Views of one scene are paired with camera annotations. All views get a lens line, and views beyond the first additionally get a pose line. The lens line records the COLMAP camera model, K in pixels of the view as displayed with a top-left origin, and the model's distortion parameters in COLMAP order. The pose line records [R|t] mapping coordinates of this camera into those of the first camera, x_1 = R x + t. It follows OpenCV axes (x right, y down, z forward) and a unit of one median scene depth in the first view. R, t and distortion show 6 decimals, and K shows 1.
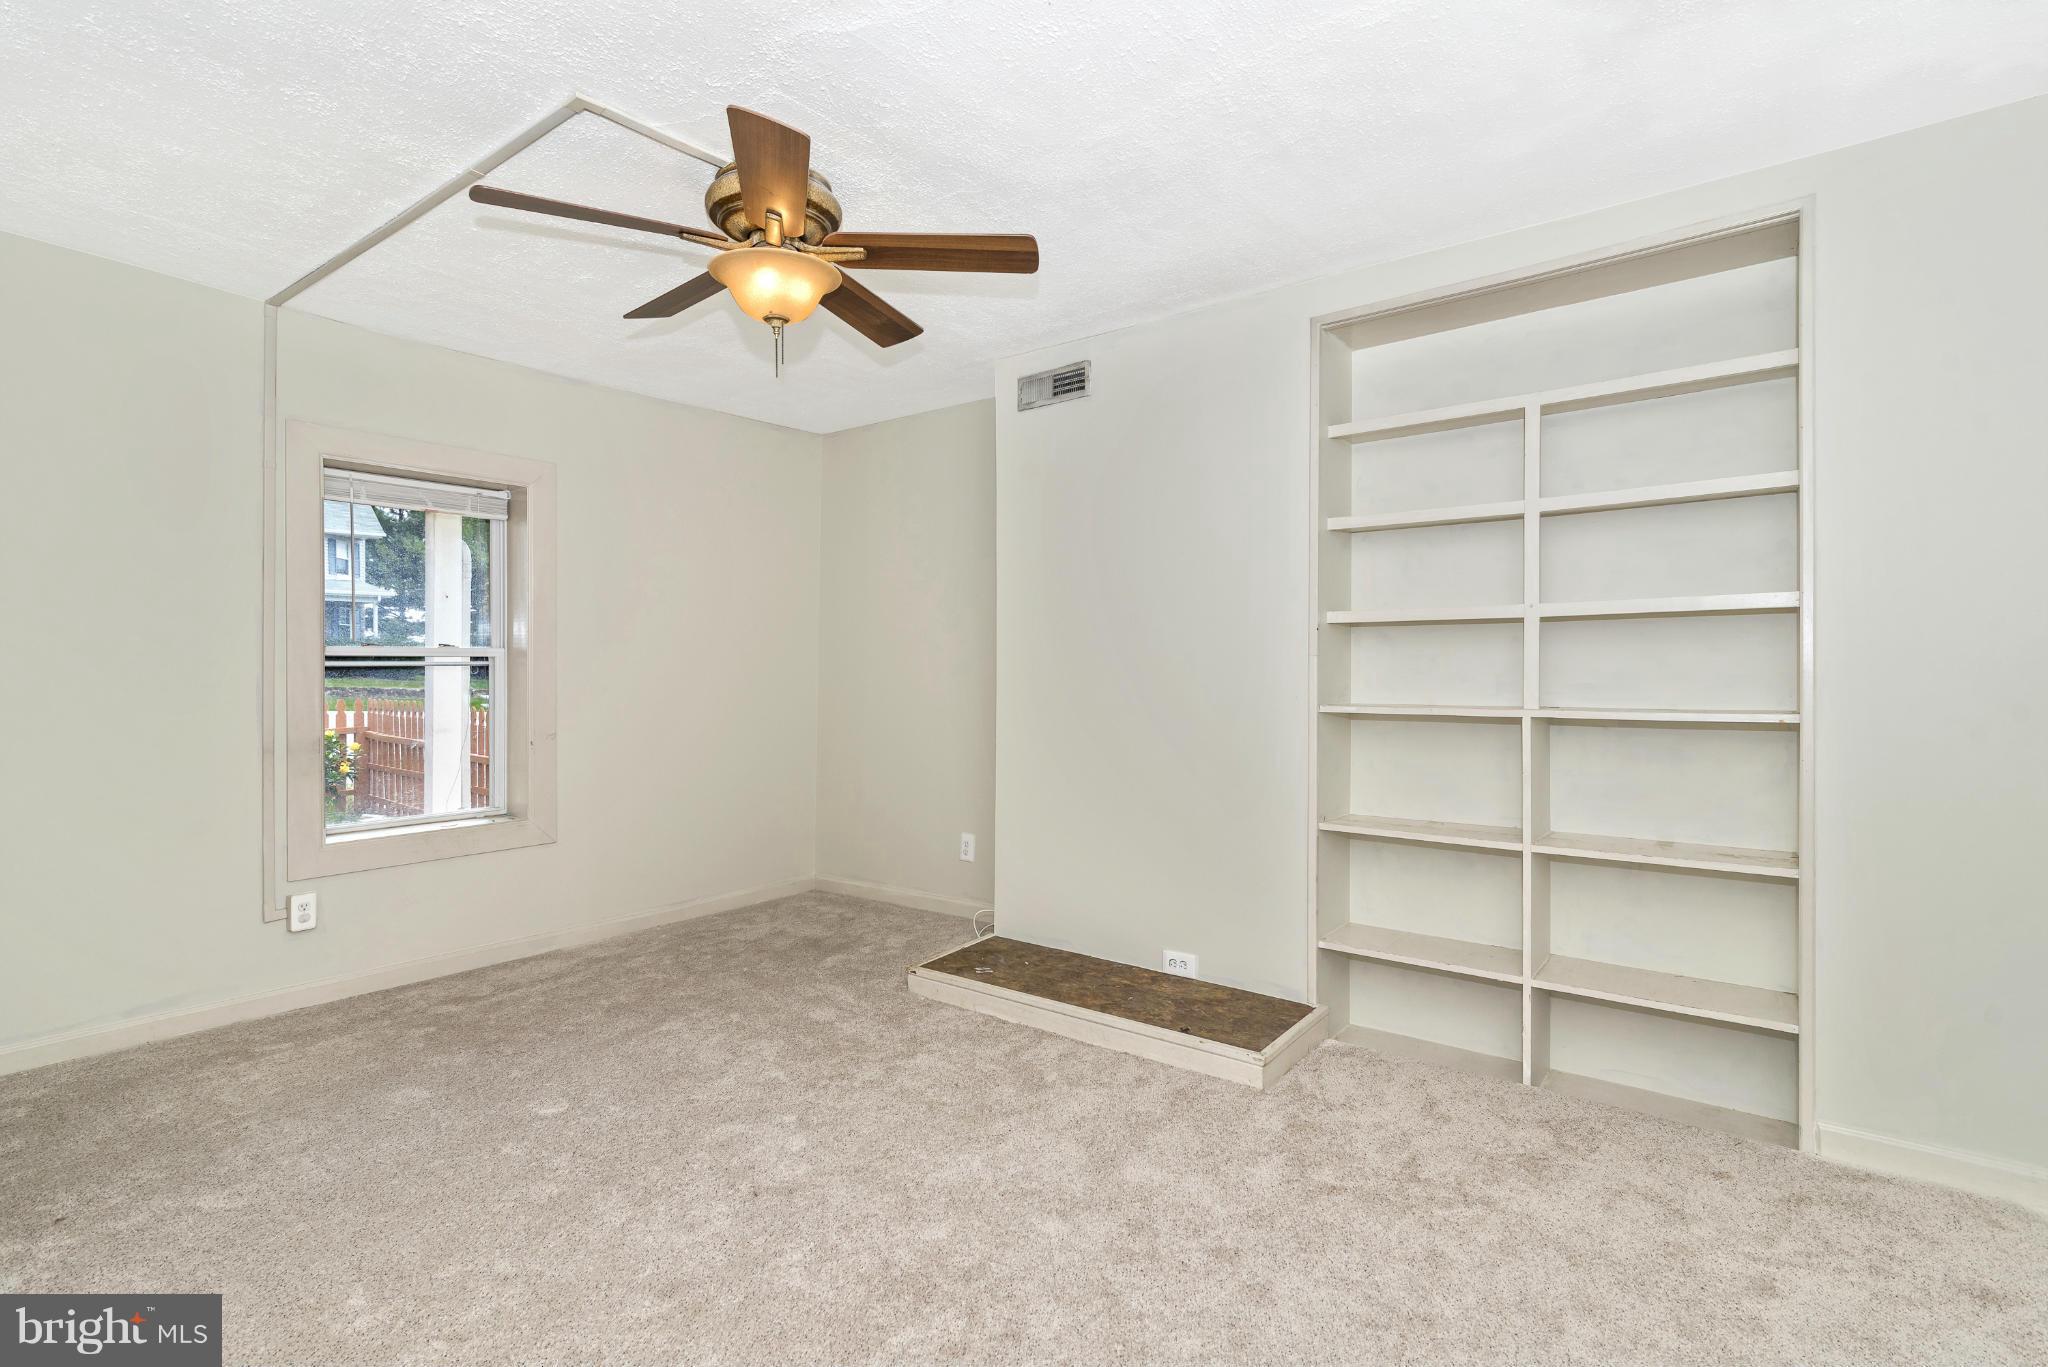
lens RADIAL K [[931.2, 0, 1024.0], [0, 931.2, 683.5], [0, 0, 1]] dist [-0.000647, 0.000050]
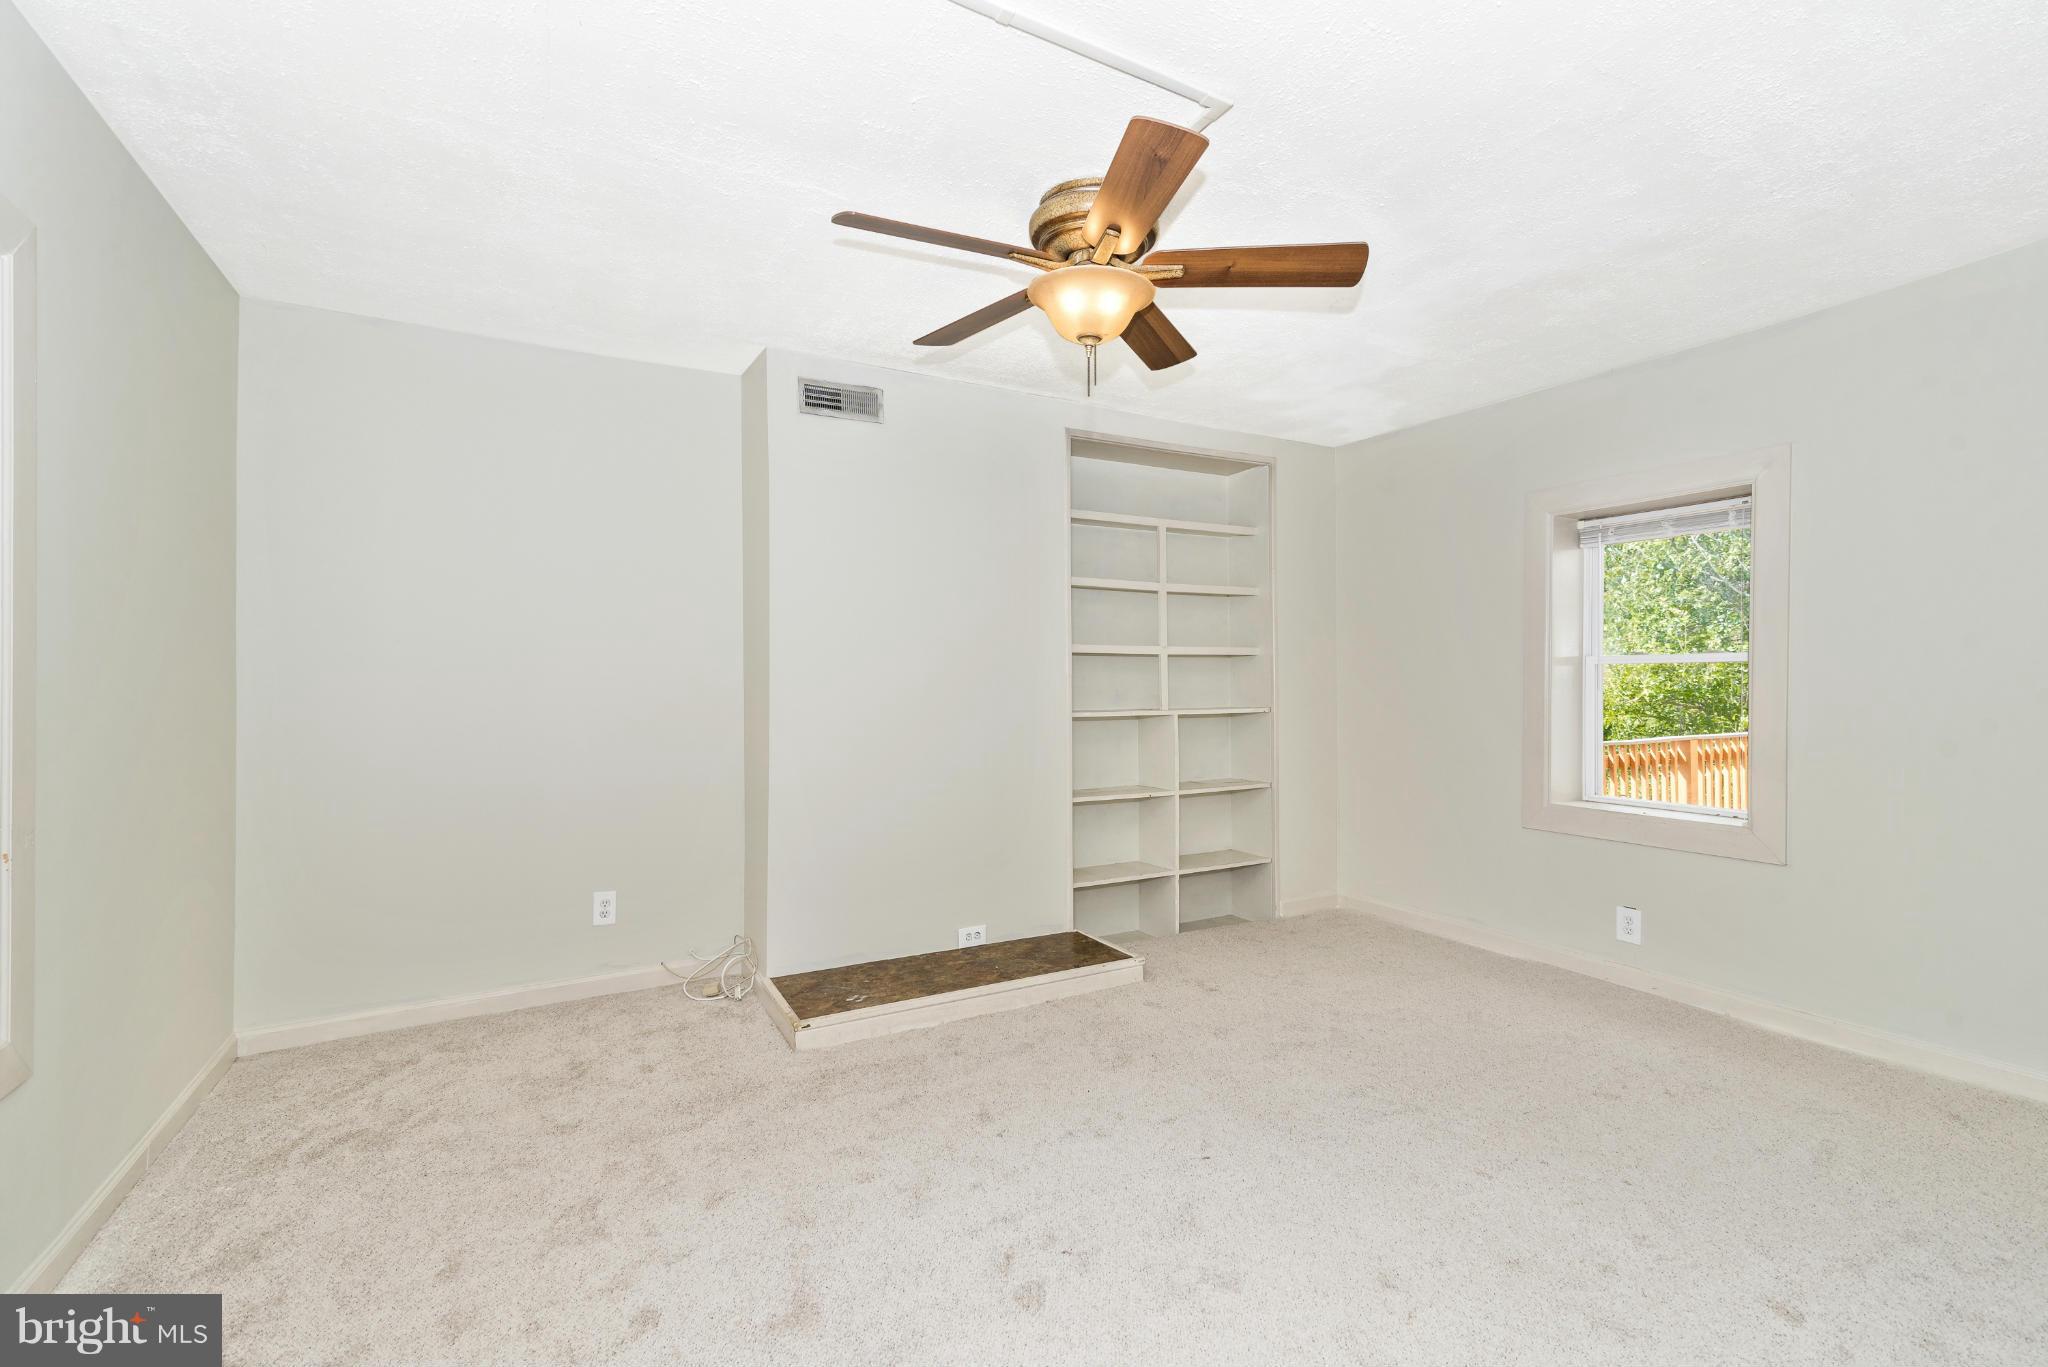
lens RADIAL K [[931.2, 0, 1024.0], [0, 931.2, 683.5], [0, 0, 1]] dist [-0.000647, 0.000050]
pose [[0.400172, 0.001015, 0.916439, -0.911881], [0.014838, 0.999861, -0.007586, -0.007033], [-0.916320, 0.016634, 0.400102, 0.483372]]
